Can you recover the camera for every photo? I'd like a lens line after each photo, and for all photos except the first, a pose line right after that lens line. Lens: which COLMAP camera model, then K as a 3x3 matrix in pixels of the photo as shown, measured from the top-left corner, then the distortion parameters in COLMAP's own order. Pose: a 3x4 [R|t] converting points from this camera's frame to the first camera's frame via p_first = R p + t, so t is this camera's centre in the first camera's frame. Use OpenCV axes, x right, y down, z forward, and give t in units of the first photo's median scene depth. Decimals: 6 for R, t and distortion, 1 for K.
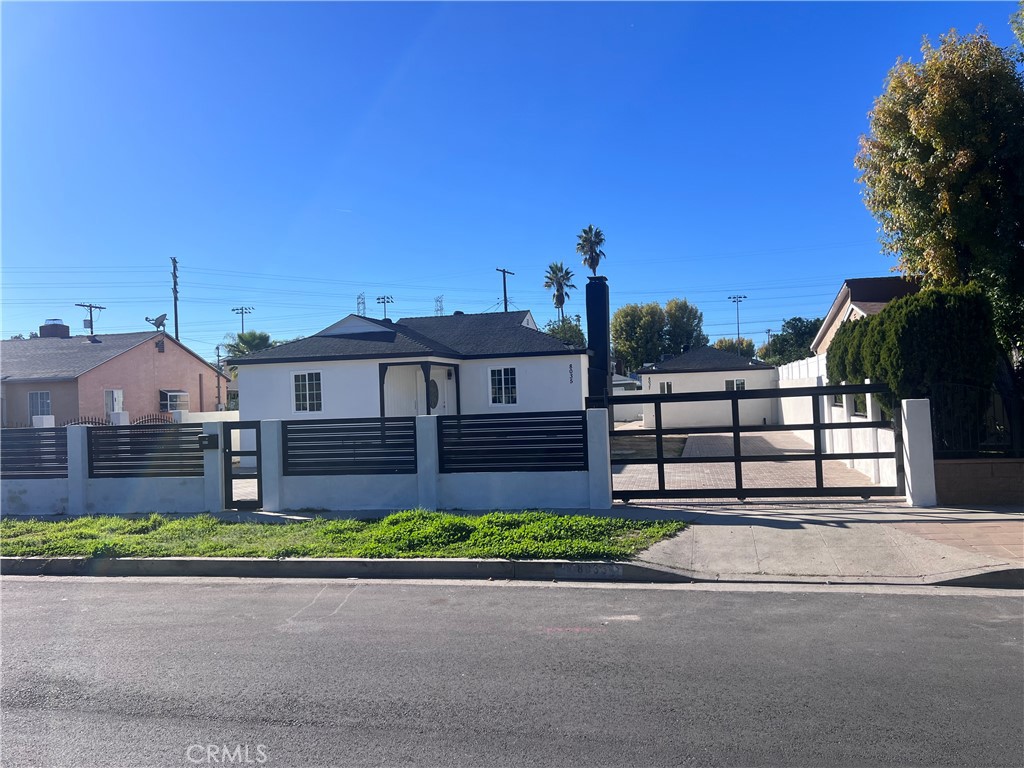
lens RADIAL K [[765.4, 0, 509.7], [0, 765.4, 394.6], [0, 0, 1]] dist [0.077462, -0.112487]
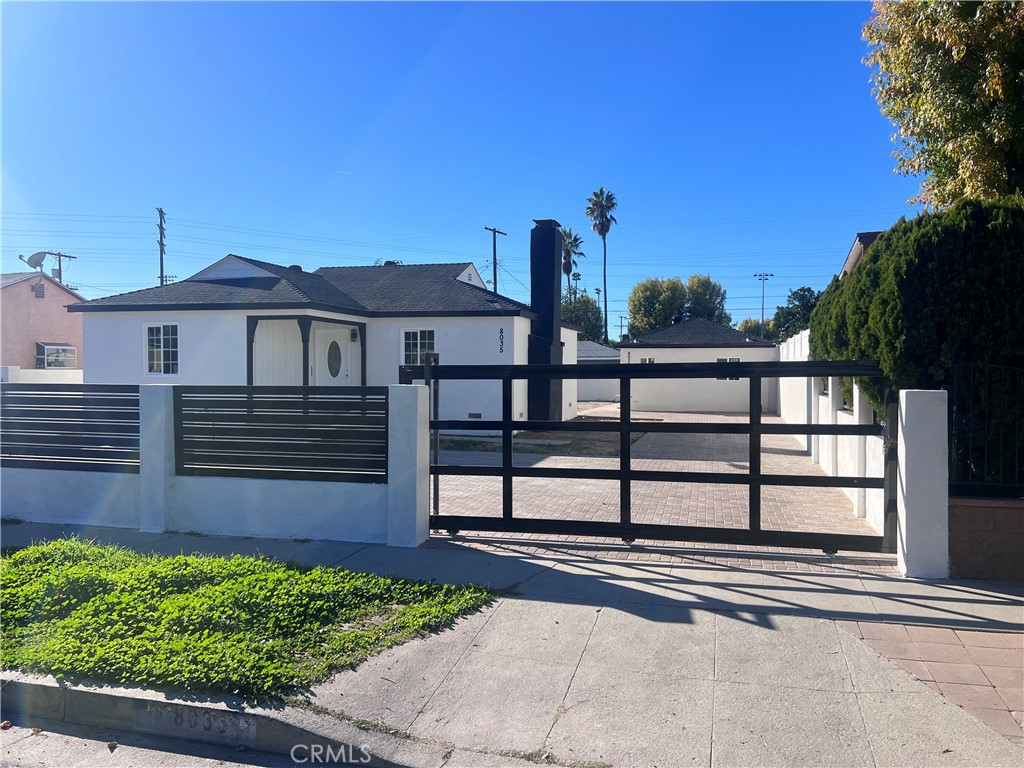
lens RADIAL K [[765.8, 0, 508.8], [0, 765.8, 399.4], [0, 0, 1]] dist [0.069582, -0.087488]
pose [[0.998611, 0.041686, -0.032214, 0.113141], [-0.040339, 0.998328, 0.041406, 0.000797], [0.033886, -0.040049, 0.998623, 0.199705]]
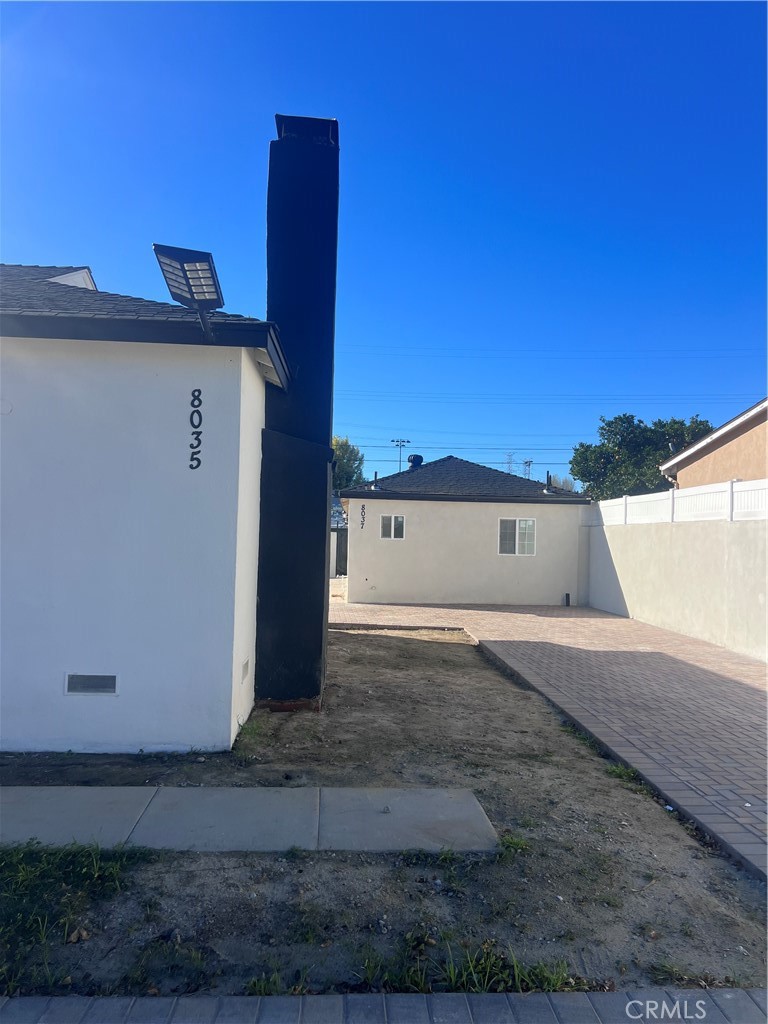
lens RADIAL K [[765.0, 0, 388.2], [0, 765.0, 516.3], [0, 0, 1]] dist [0.174155, -0.367198]
pose [[0.952620, 0.066668, 0.296766, 0.066091], [-0.058038, 0.997598, -0.037808, 0.005330], [-0.298574, 0.018793, 0.954201, 0.730345]]
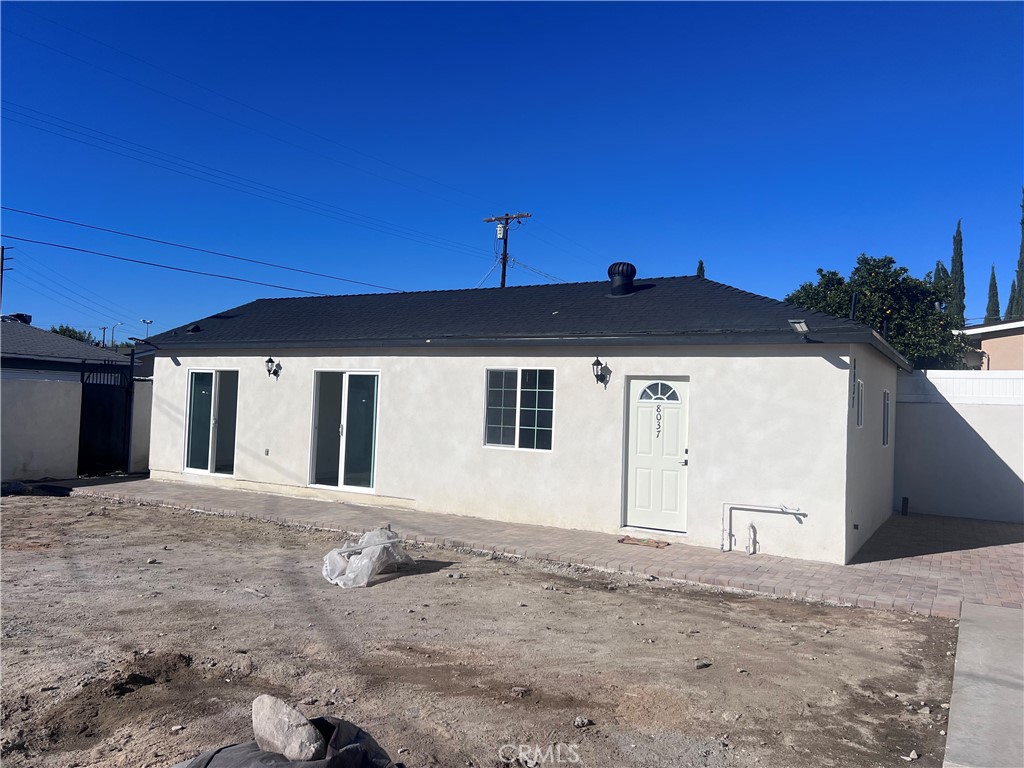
lens RADIAL K [[767.3, 0, 516.9], [0, 767.3, 379.4], [0, 0, 1]] dist [0.061484, -0.066384]
pose [[0.287900, 0.079035, 0.954393, -0.136231], [-0.050591, 0.996452, -0.067257, 0.010370], [-0.956323, -0.028921, 0.290877, 1.504244]]
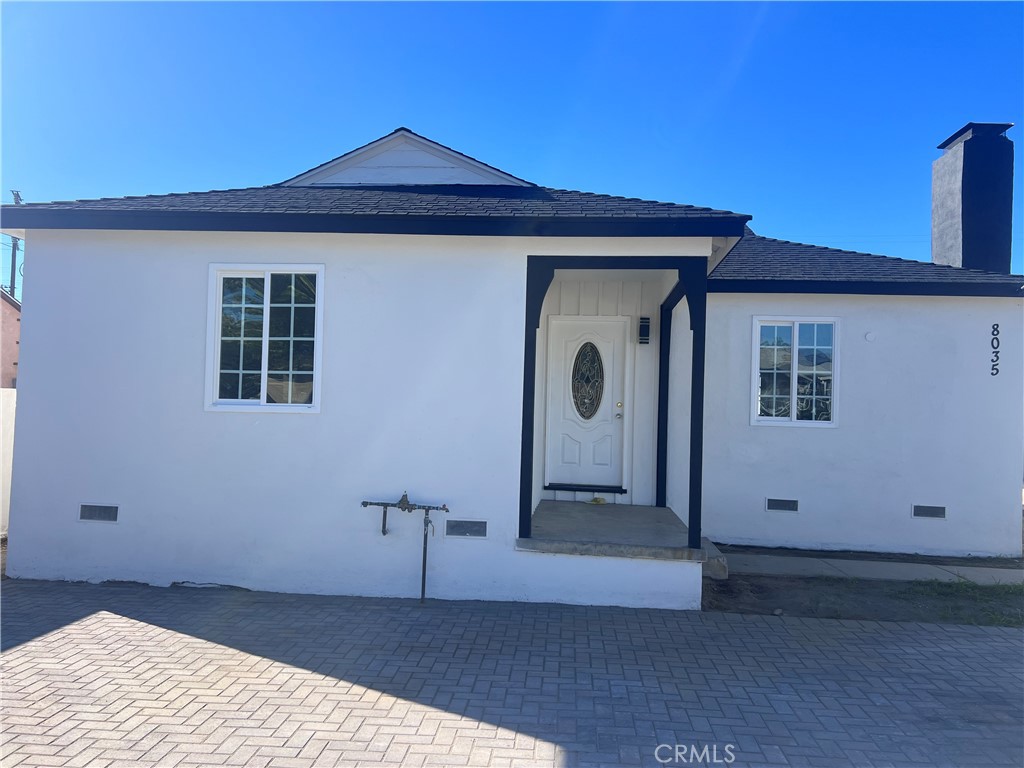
lens RADIAL K [[769.8, 0, 514.9], [0, 769.8, 383.4], [0, 0, 1]] dist [0.069373, -0.085815]
pose [[0.986297, 0.071402, 0.148726, -0.197136], [-0.066447, 0.997065, -0.038026, 0.018128], [-0.151005, 0.027622, 0.988147, 0.644176]]
